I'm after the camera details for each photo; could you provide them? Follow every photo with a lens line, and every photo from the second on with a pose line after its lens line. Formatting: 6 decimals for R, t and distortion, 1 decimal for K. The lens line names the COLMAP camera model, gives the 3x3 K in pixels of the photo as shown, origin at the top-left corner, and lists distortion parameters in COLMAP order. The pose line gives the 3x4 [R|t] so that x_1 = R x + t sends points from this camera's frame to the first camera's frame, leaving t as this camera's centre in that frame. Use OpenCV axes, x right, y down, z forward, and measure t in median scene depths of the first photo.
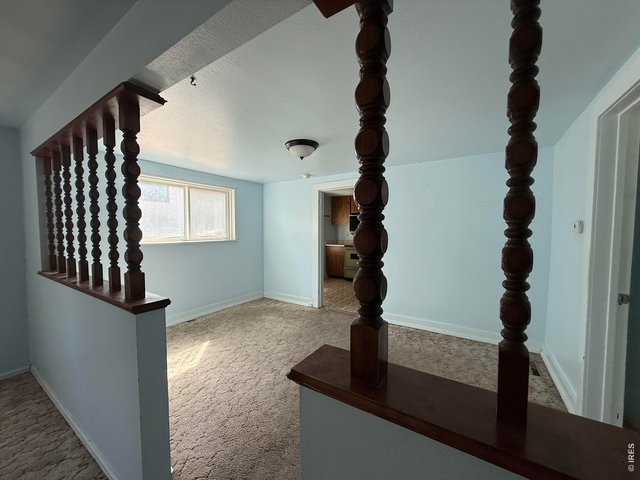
lens RADIAL K [[256.3, 0, 320.0], [0, 256.3, 240.0], [0, 0, 1]] dist [0.000179, -0.000053]
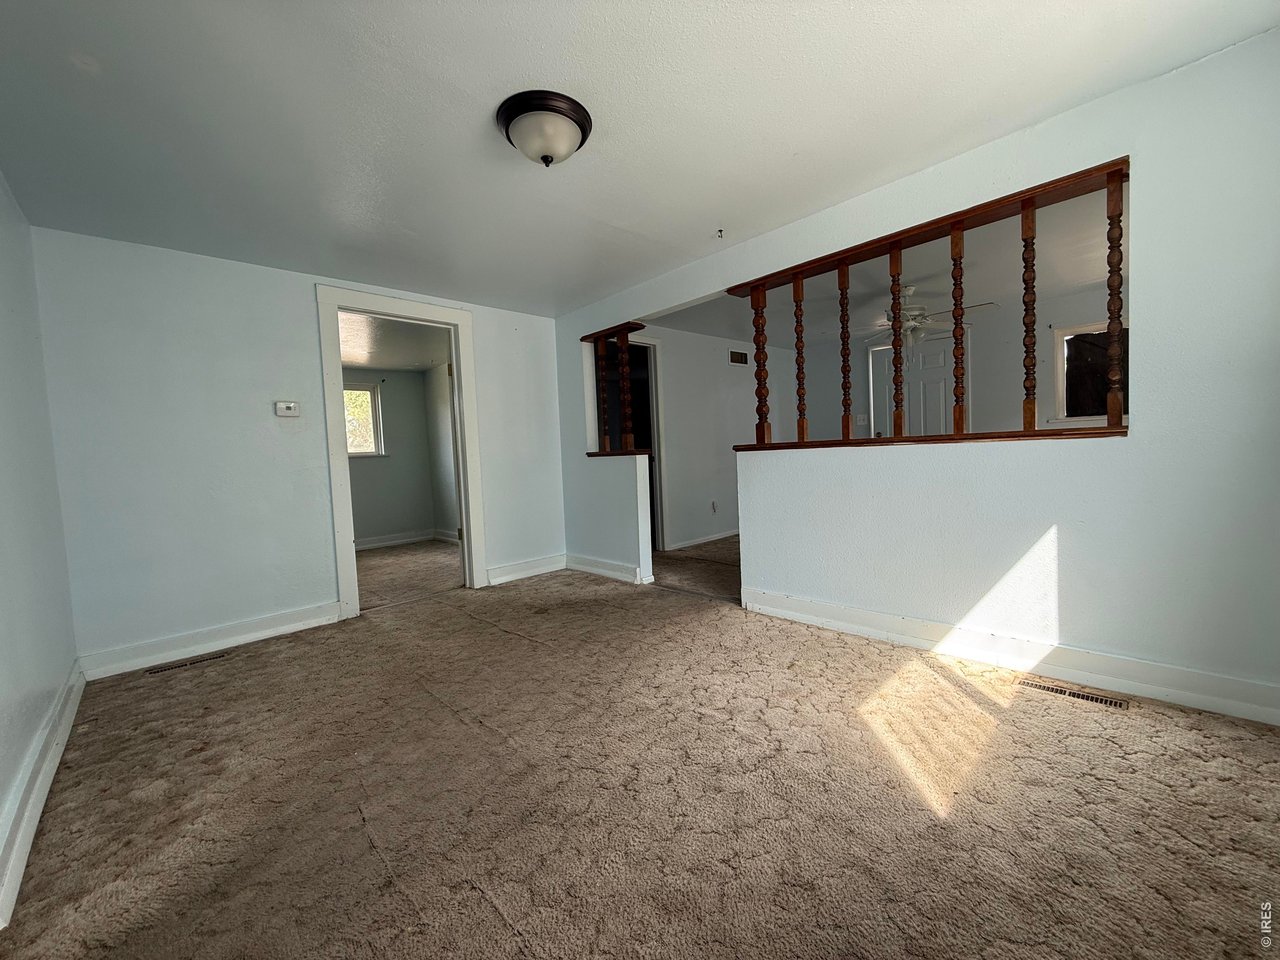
lens RADIAL K [[512.6, 0, 640.0], [0, 512.6, 480.0], [0, 0, 1]] dist [0.000179, -0.000053]
pose [[-0.969384, 0.033373, 0.243272, -0.312806], [0.055047, 0.995041, 0.082850, 0.063183], [-0.239301, 0.093705, -0.966413, 1.513667]]
